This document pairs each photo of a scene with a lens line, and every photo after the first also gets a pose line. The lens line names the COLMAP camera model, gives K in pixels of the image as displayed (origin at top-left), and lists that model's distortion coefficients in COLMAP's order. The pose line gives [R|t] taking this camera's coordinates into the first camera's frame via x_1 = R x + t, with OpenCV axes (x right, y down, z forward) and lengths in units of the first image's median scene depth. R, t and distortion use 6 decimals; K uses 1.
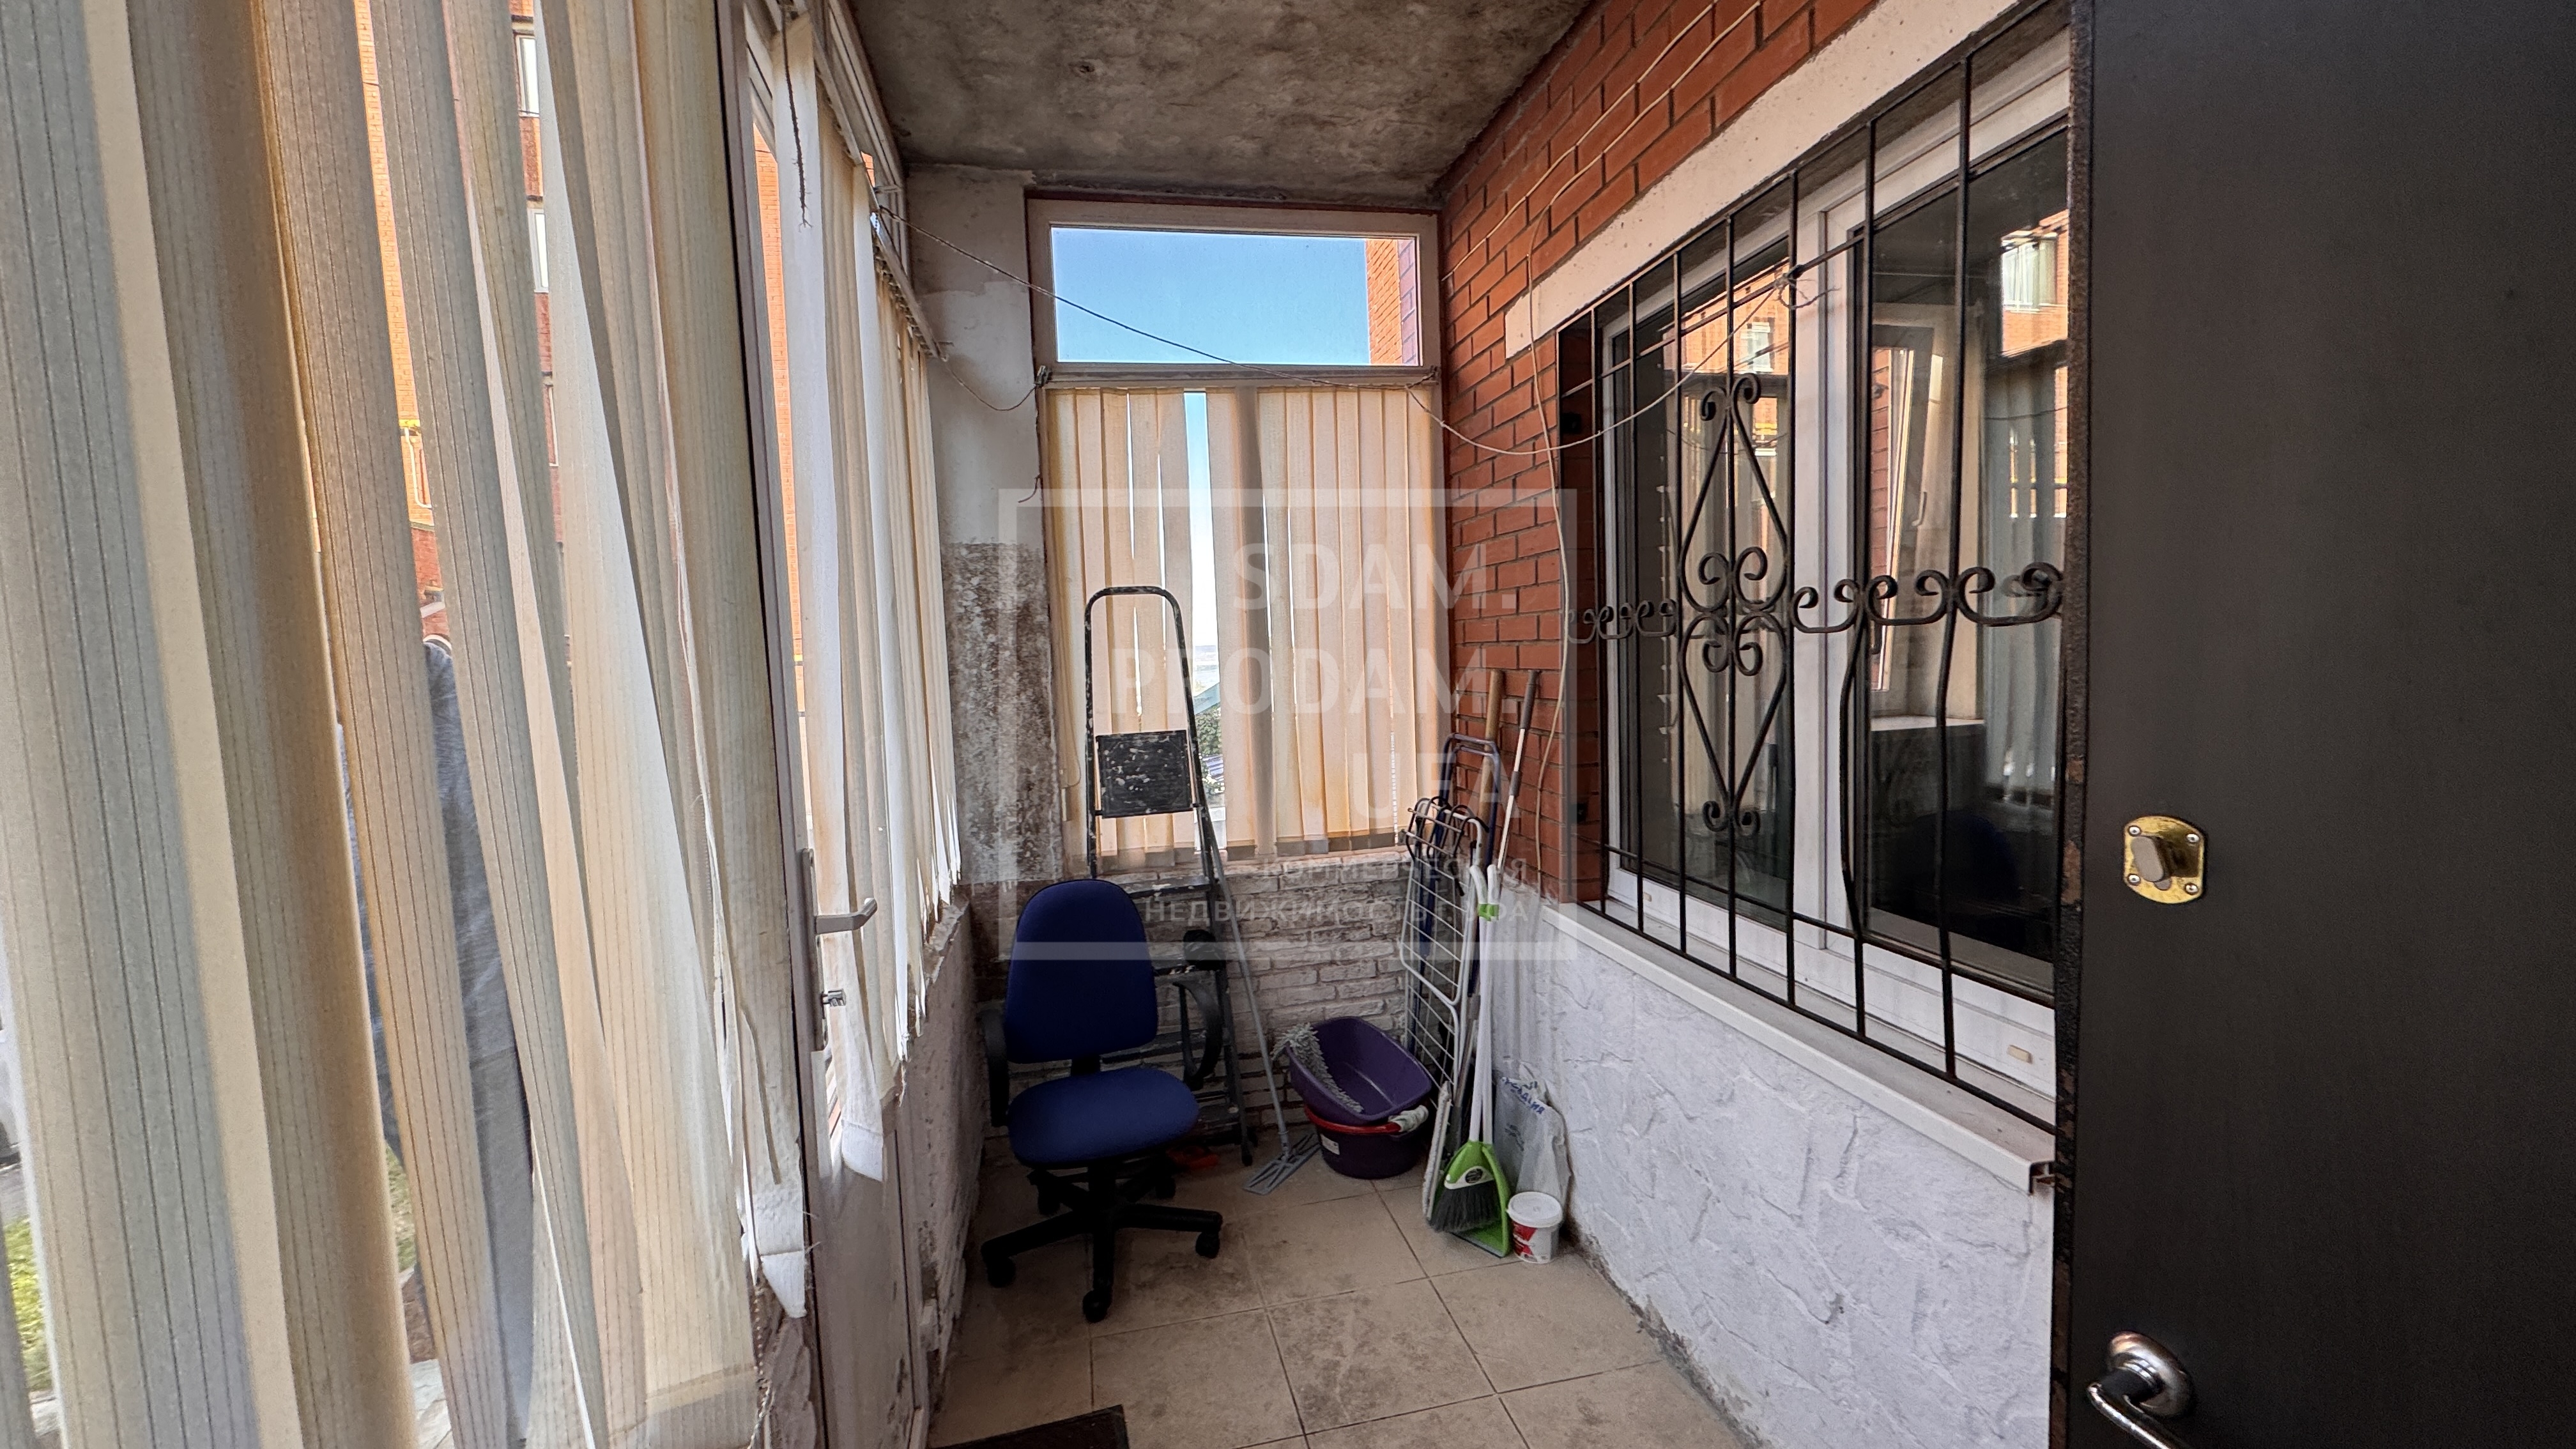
lens RADIAL K [[1021.5, 0, 1286.1], [0, 1021.5, 729.3], [0, 0, 1]] dist [-0.002783, 0.000861]
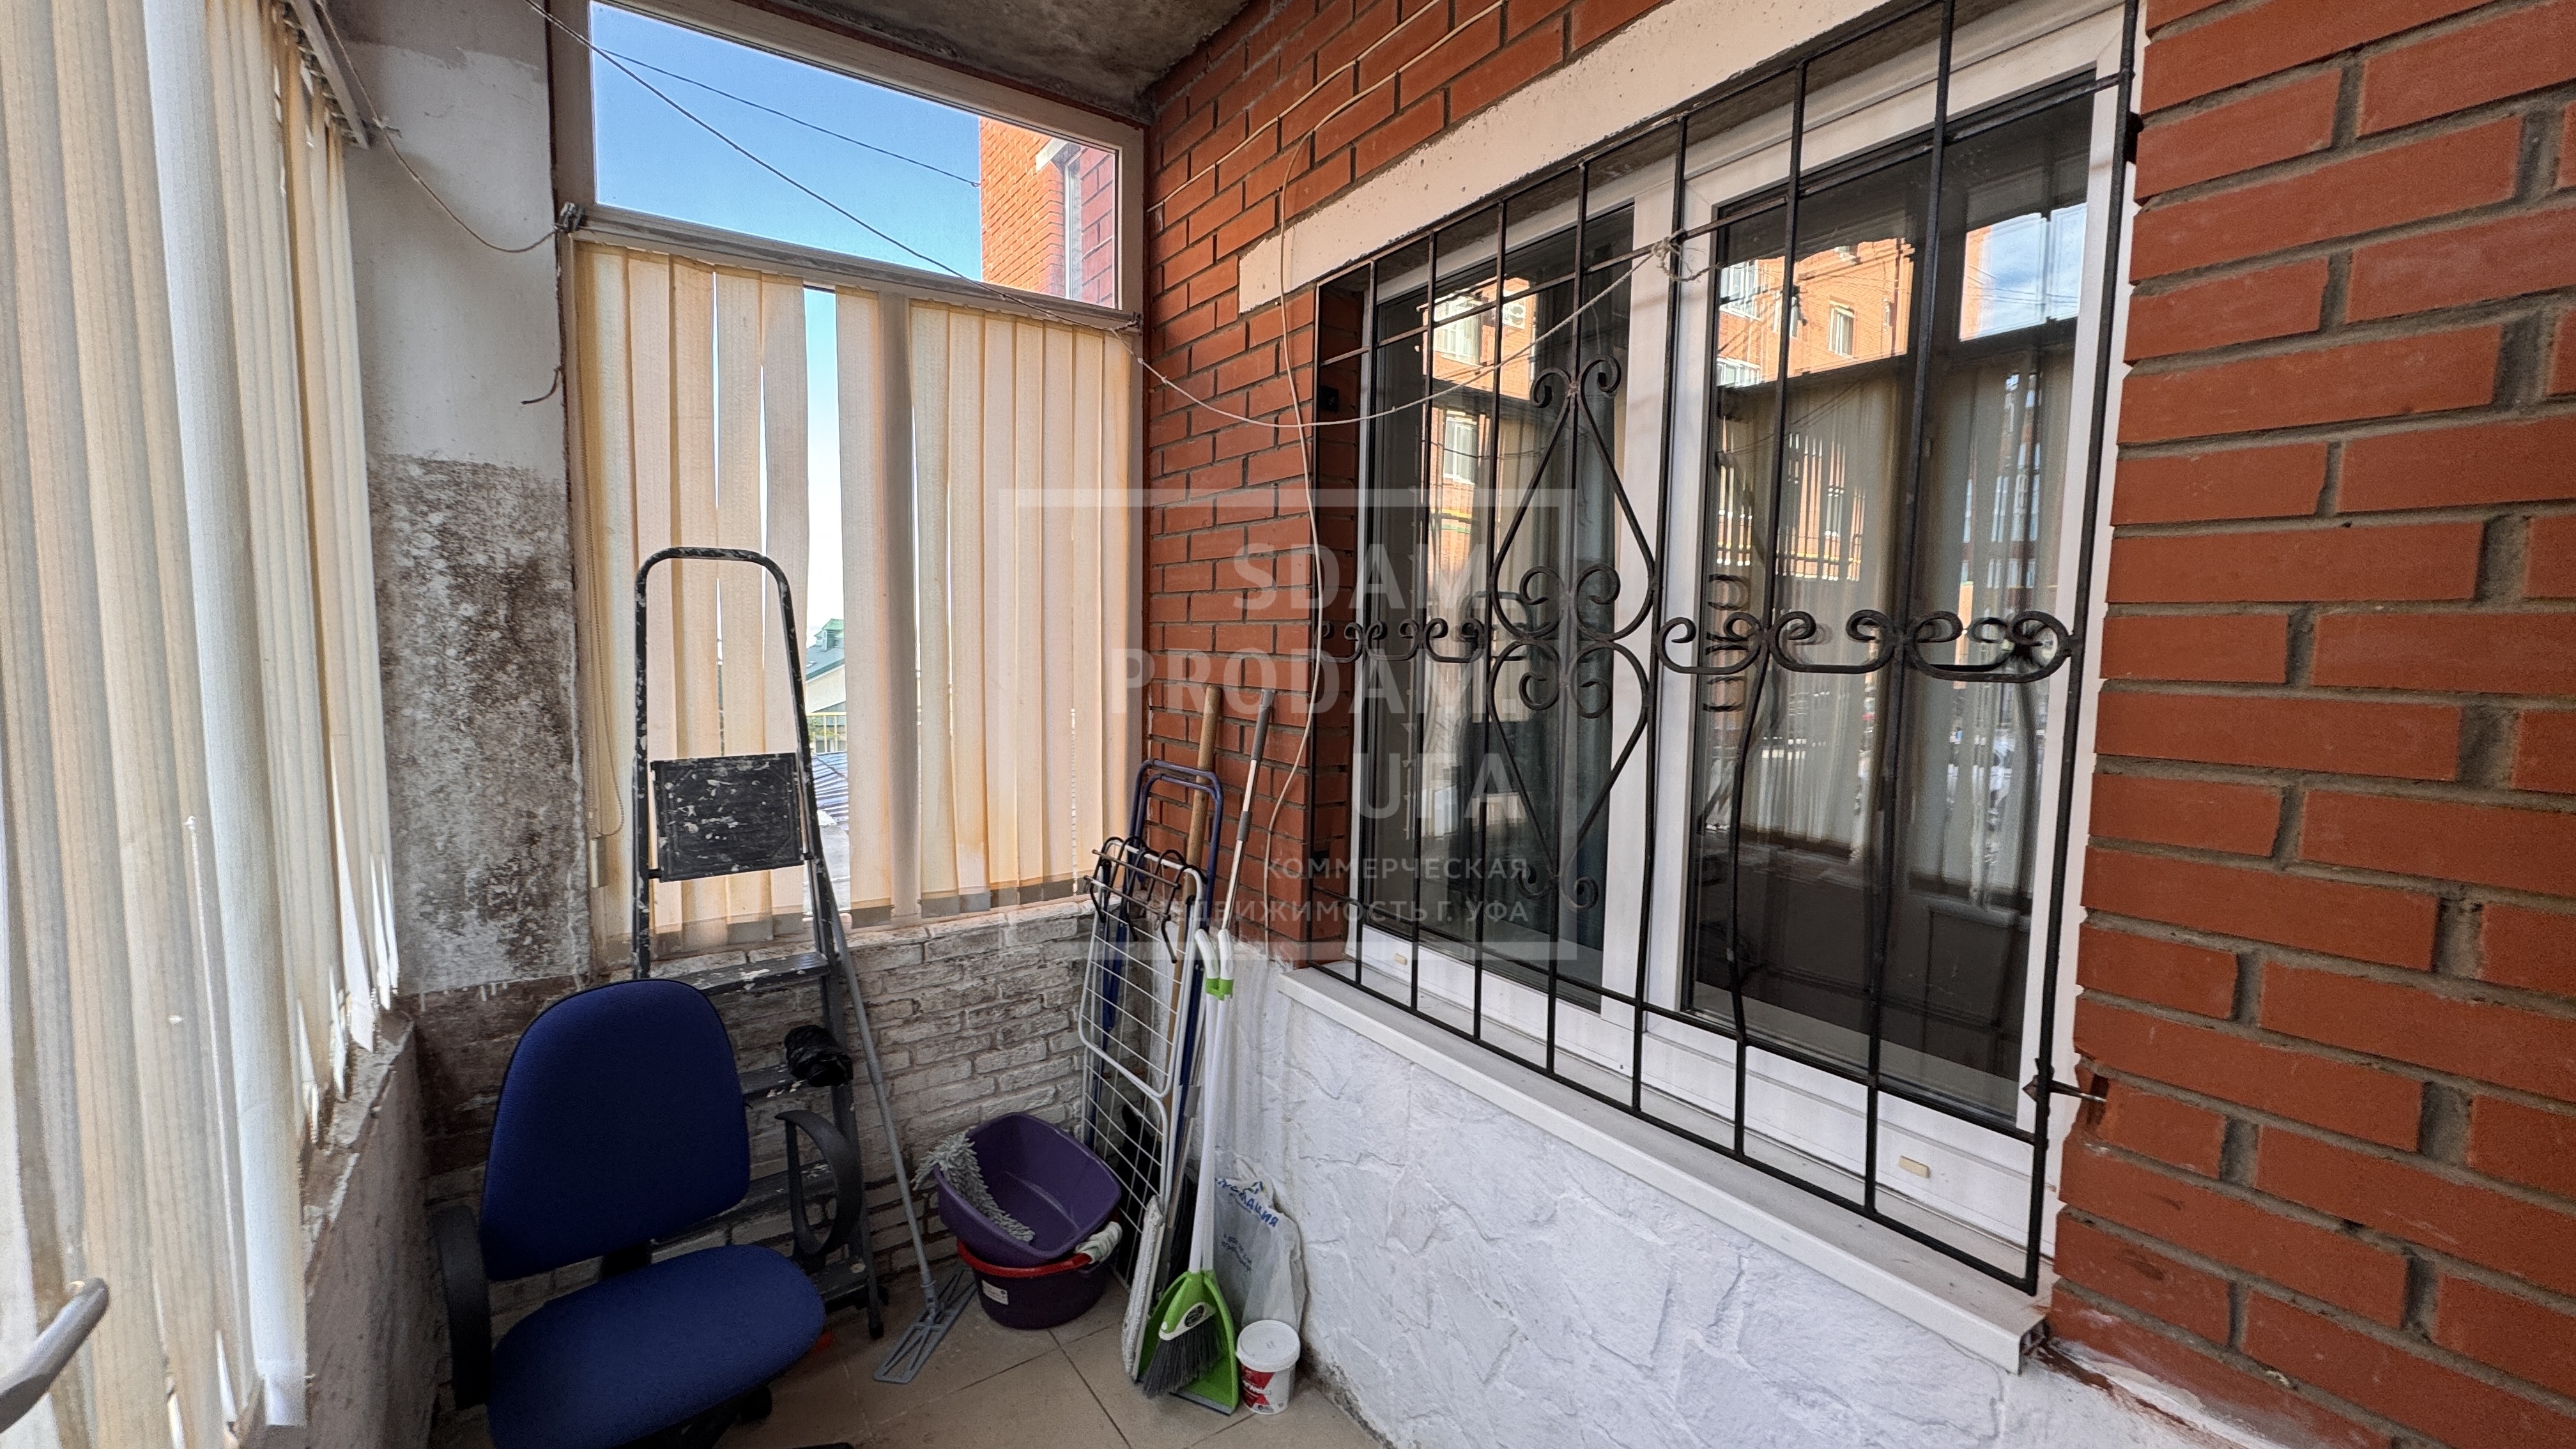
lens RADIAL K [[1021.5, 0, 1291.0], [0, 1021.5, 729.6], [0, 0, 1]] dist [-0.002783, 0.000861]
pose [[0.918728, 0.017690, 0.394494, -0.069181], [-0.019291, 0.999814, 0.000091, -0.026080], [-0.394419, -0.007694, 0.918898, 0.223548]]
